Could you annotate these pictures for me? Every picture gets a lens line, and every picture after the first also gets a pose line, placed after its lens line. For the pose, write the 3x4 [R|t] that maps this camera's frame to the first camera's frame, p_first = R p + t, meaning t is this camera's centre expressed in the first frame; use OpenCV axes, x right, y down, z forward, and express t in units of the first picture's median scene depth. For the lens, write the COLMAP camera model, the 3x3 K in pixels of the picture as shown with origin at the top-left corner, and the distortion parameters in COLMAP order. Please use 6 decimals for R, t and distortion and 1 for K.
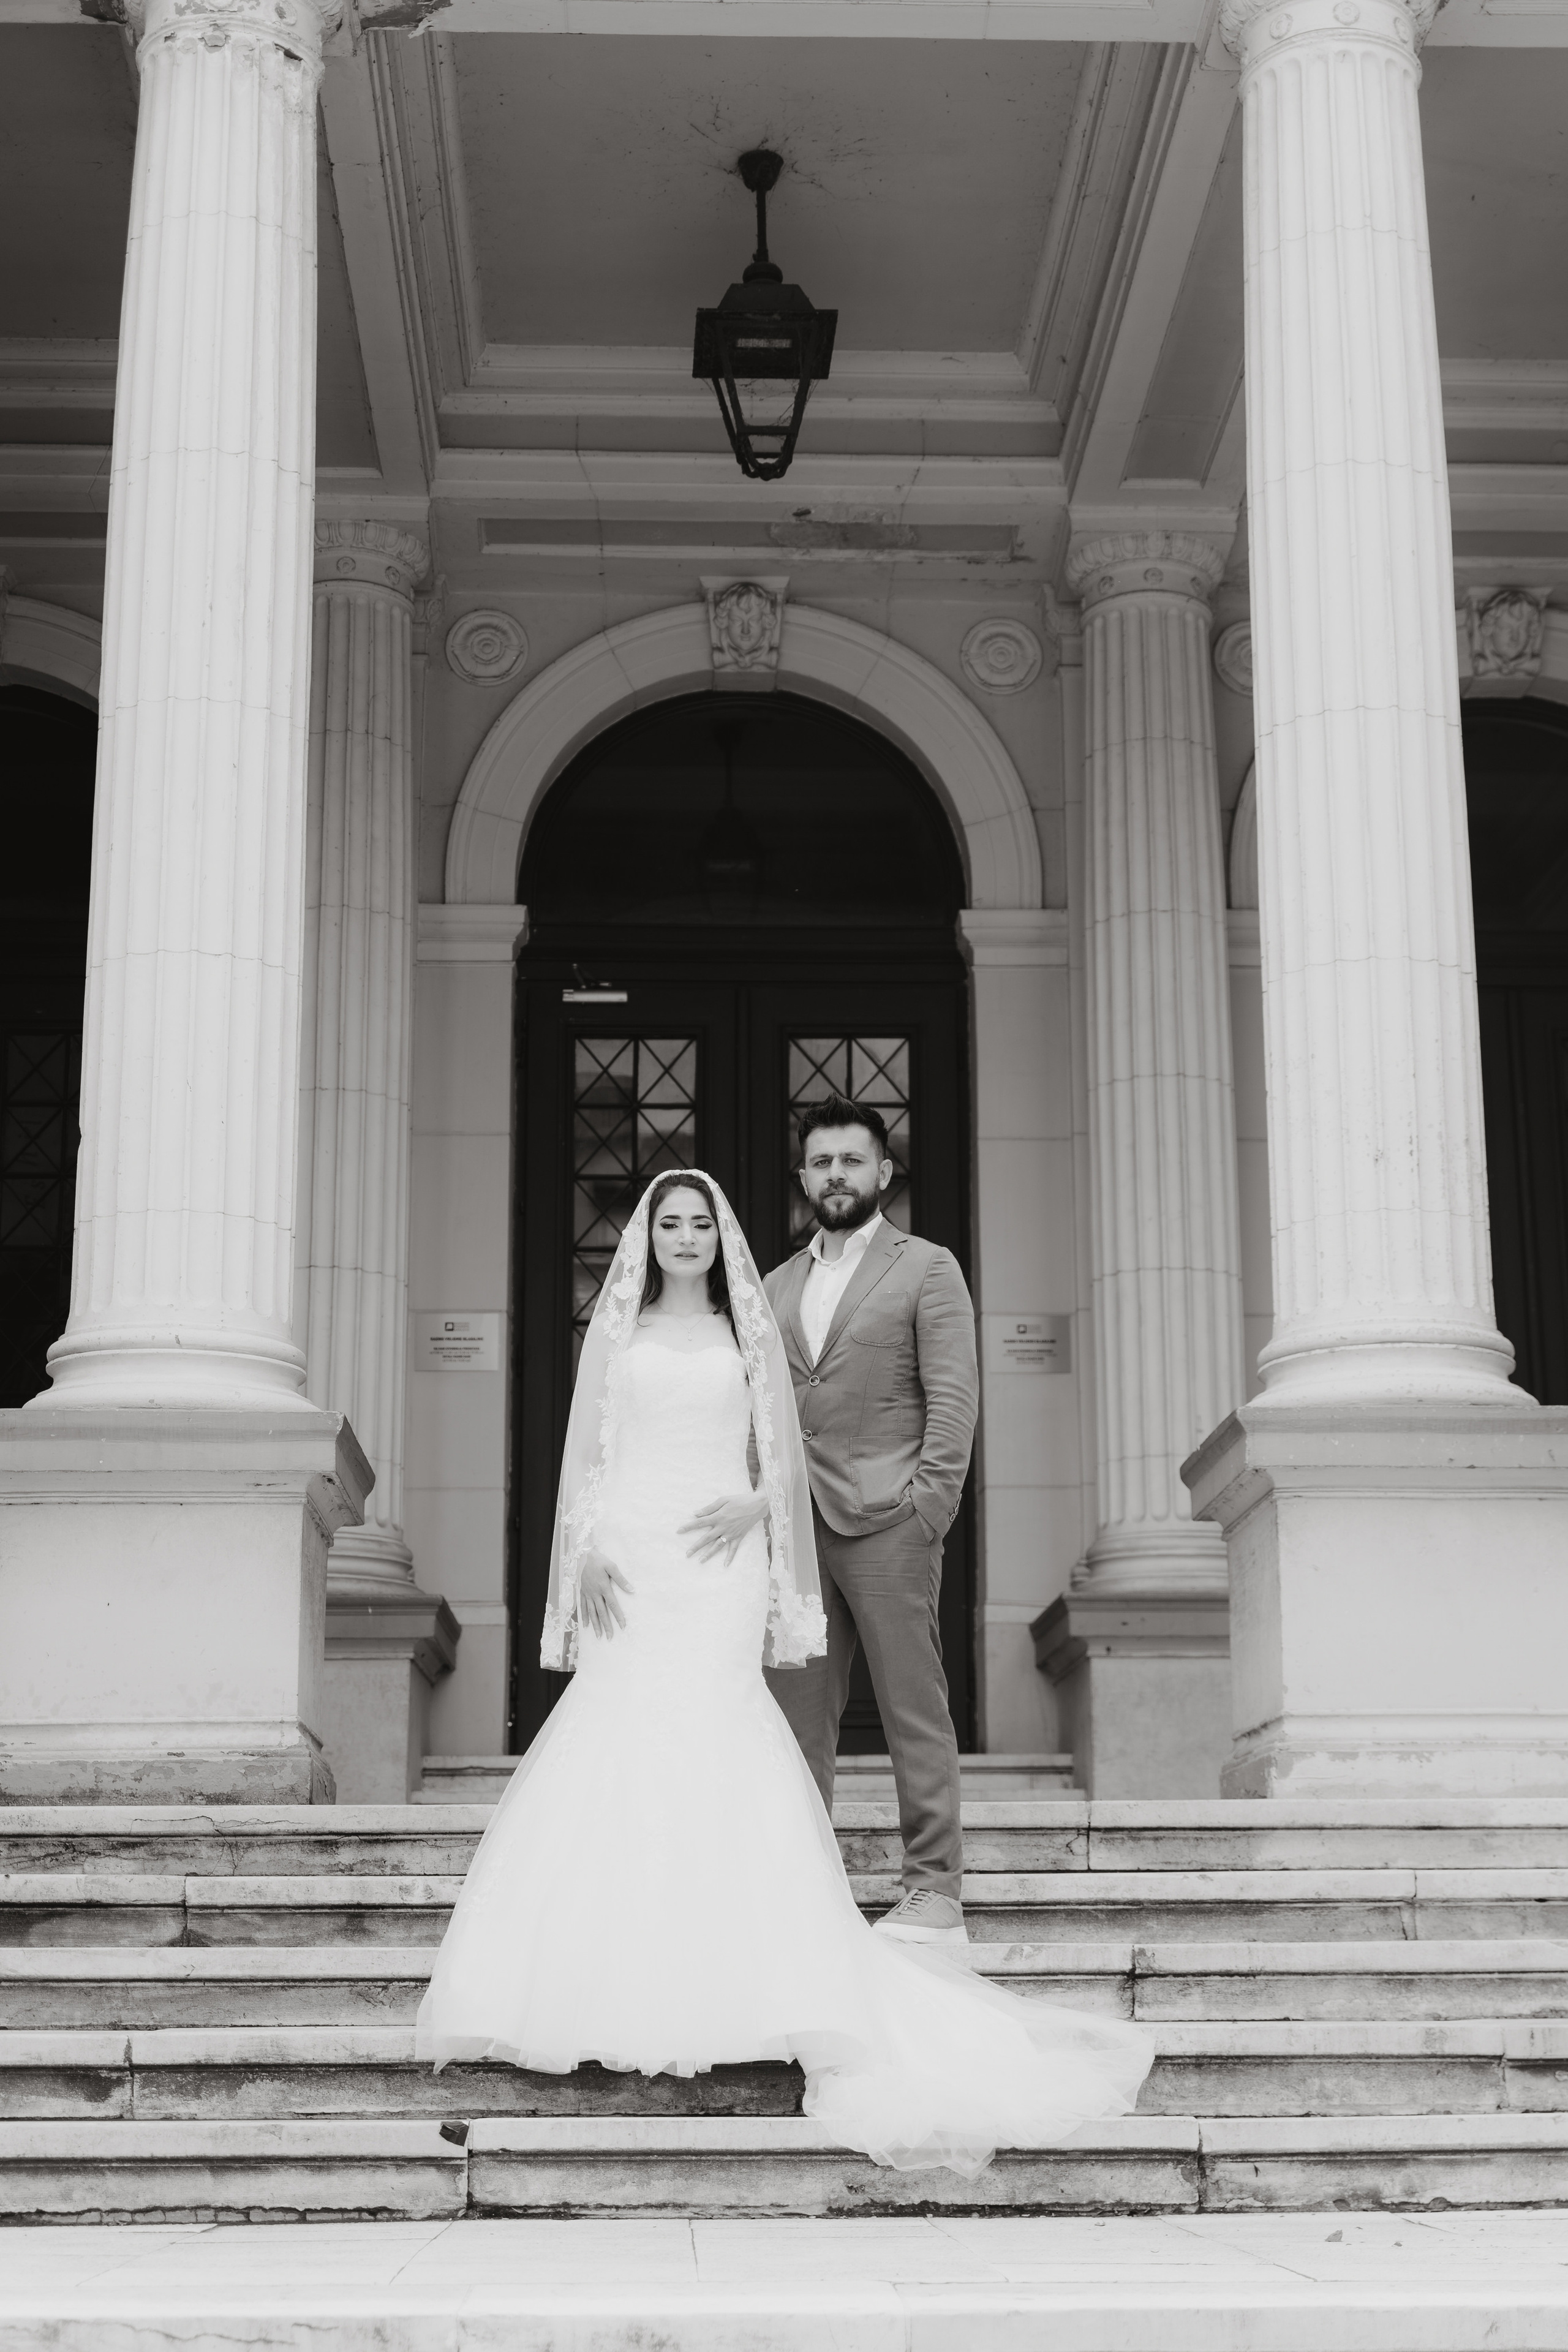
lens RADIAL K [[3377.4, 0, 787.1], [0, 3377.4, 1191.3], [0, 0, 1]] dist [0.009025, -0.107284]
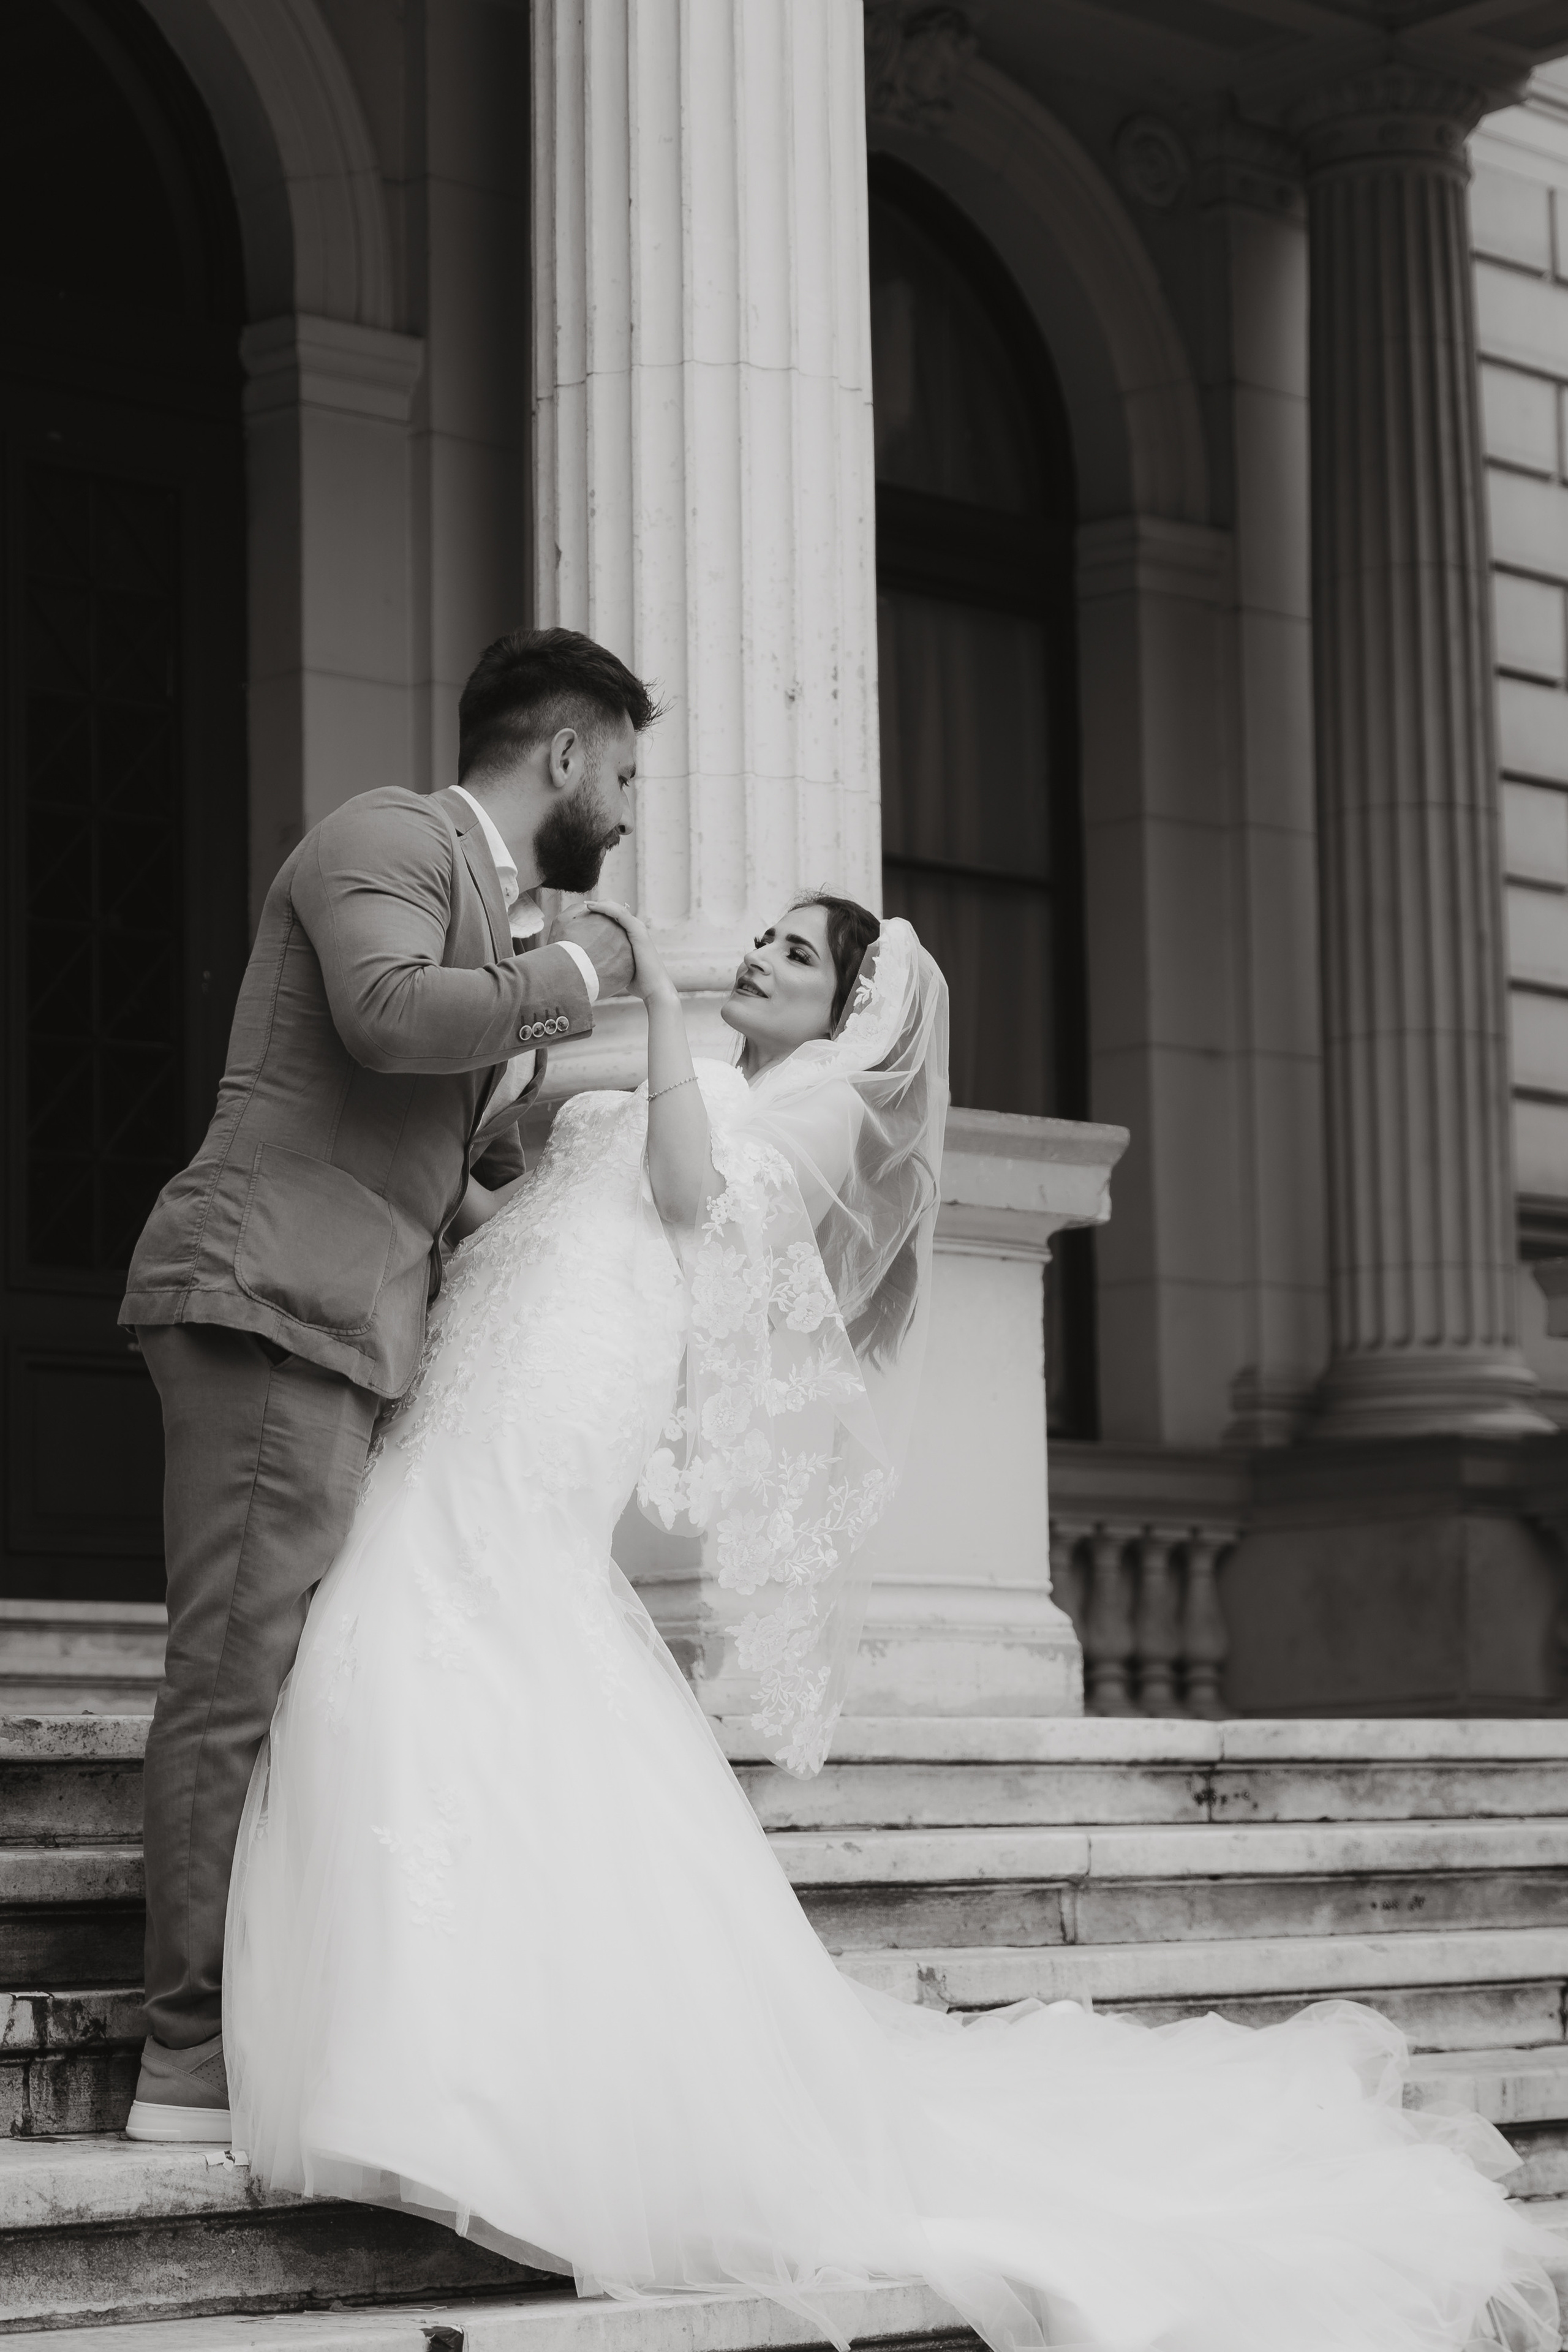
lens RADIAL K [[5234.3, 0, 784.0], [0, 5234.3, 1176.0], [0, 0, 1]] dist [-0.003397, -0.067410]
pose [[0.754758, 0.077099, 0.651457, -0.460158], [-0.140437, 0.989036, 0.045656, 0.035031], [-0.640794, -0.125948, 0.757311, 0.263383]]
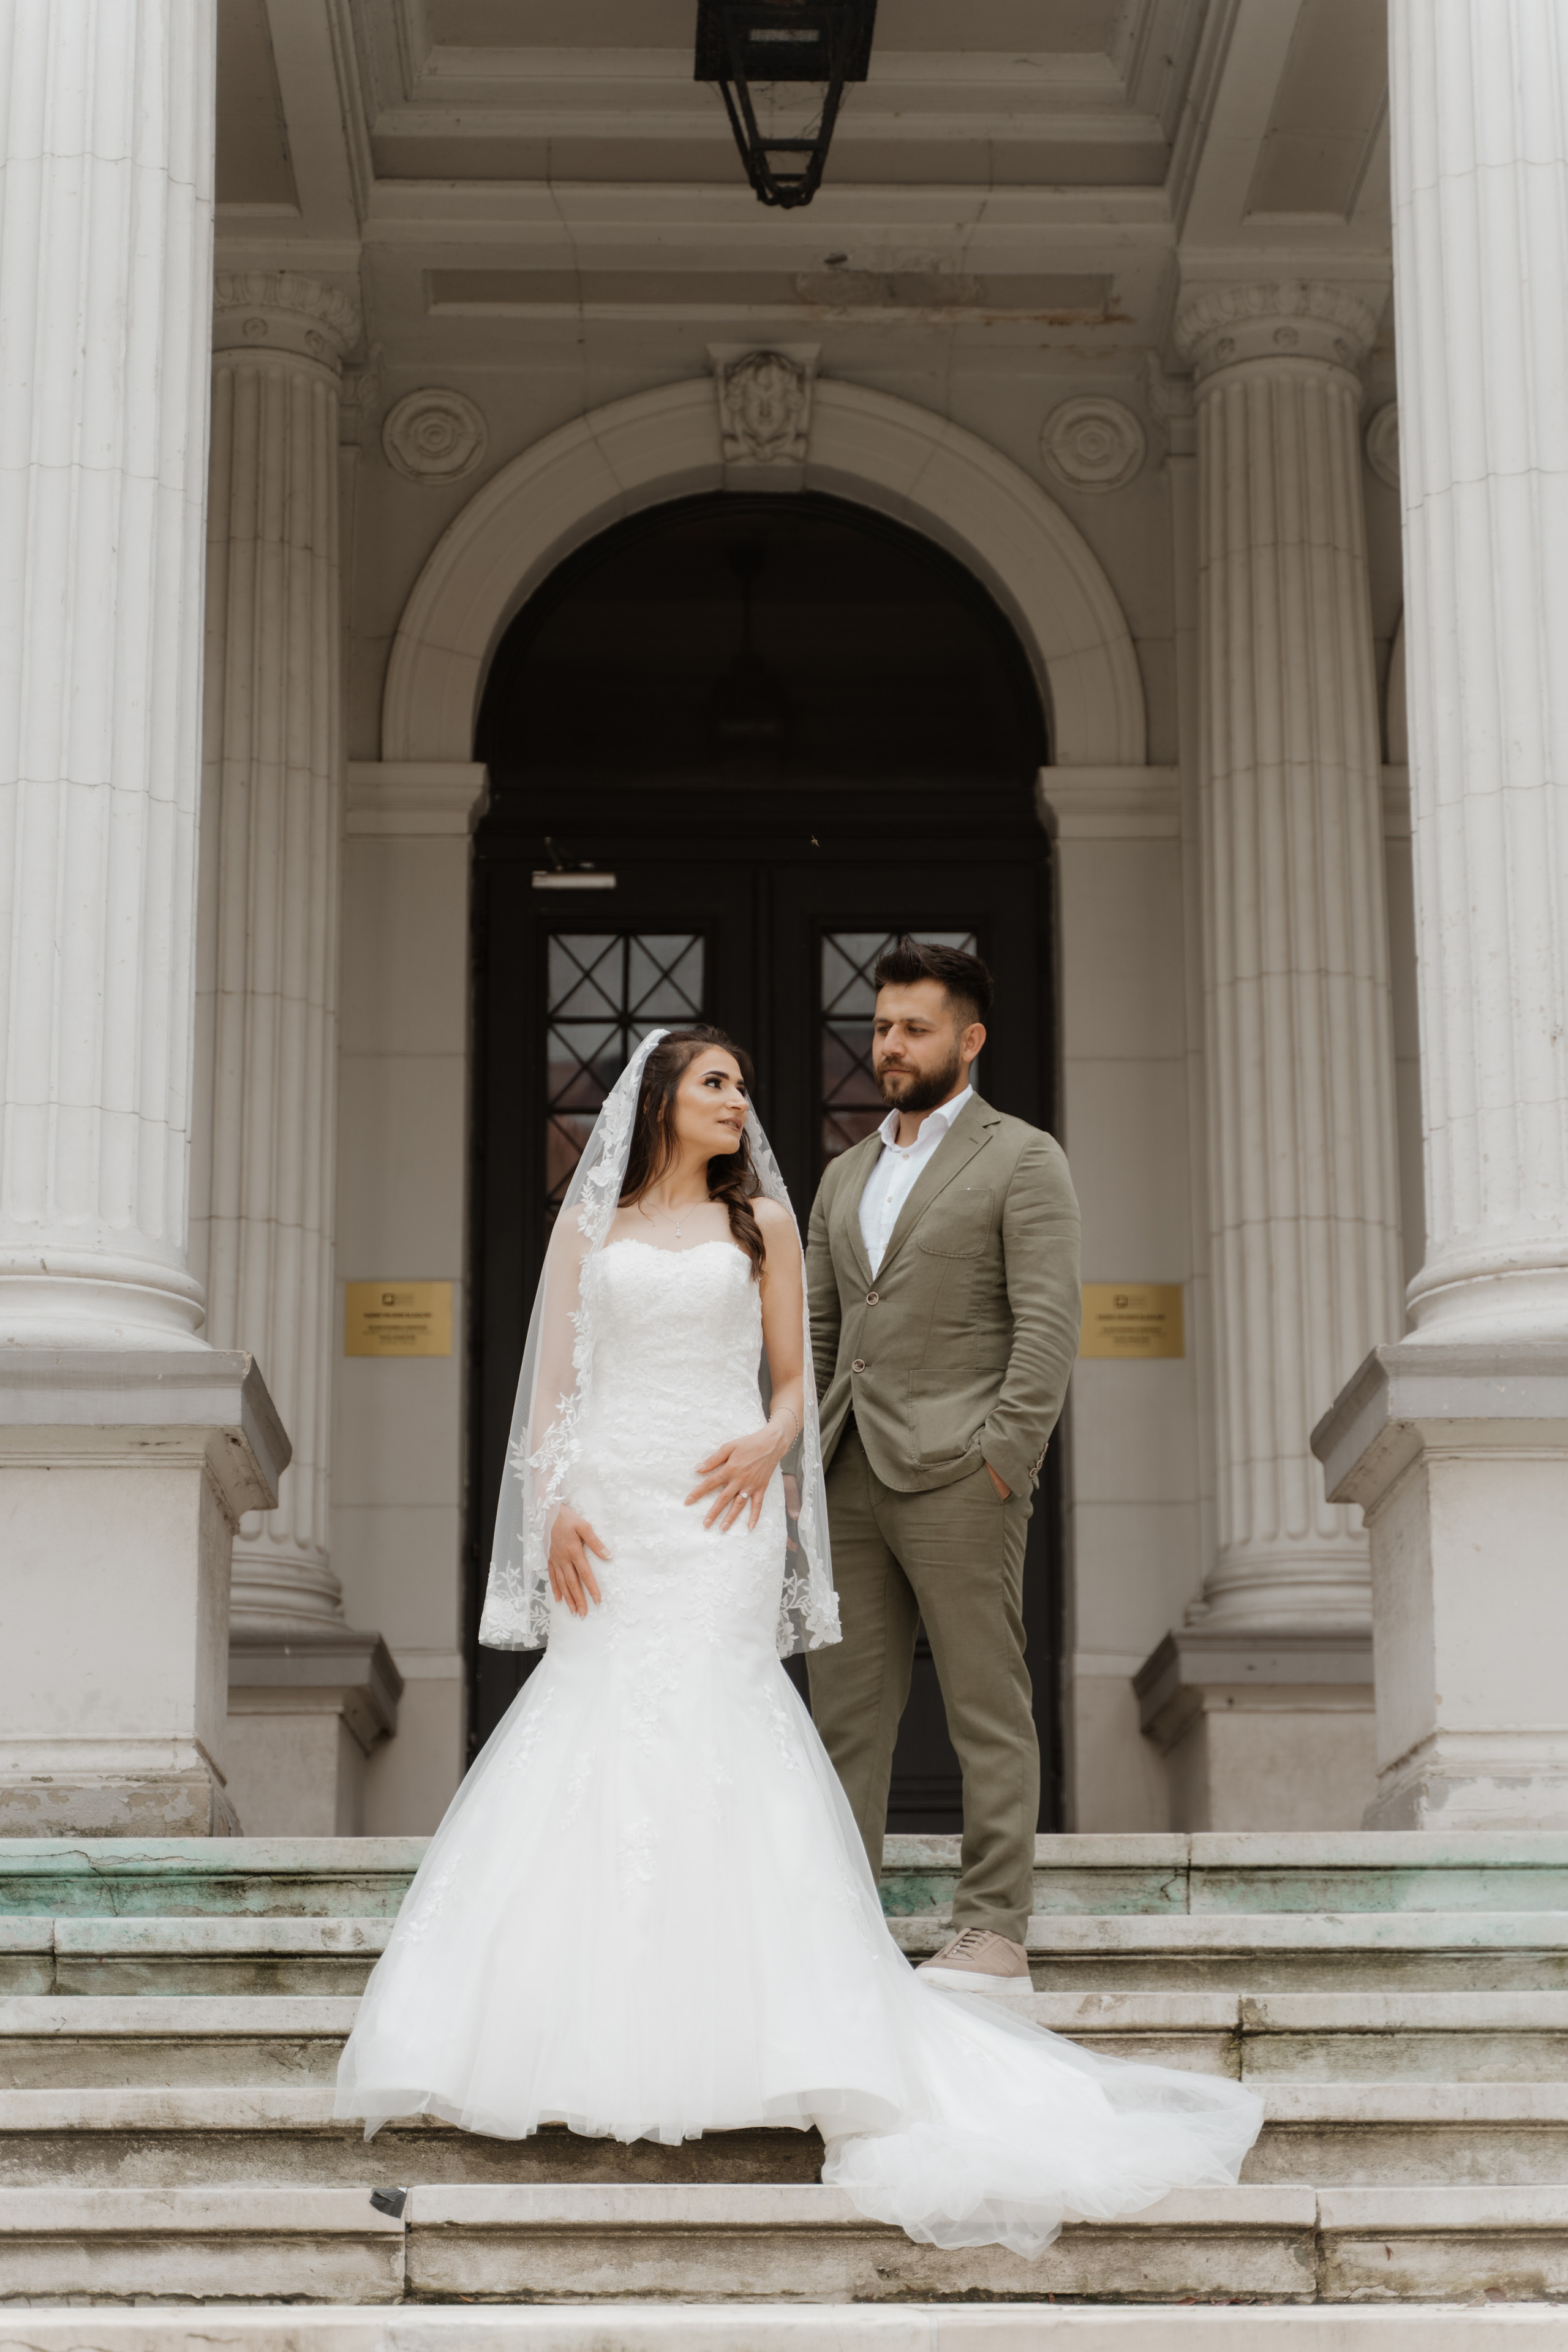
lens RADIAL K [[4445.0, 0, 770.2], [0, 4445.0, 1173.4], [0, 0, 1]] dist [0.018641, -0.184047]
pose [[0.999875, -0.002767, -0.015594, 0.007127], [0.002607, 0.999944, -0.010287, 0.033476], [0.015622, 0.010245, 0.999825, -0.044884]]
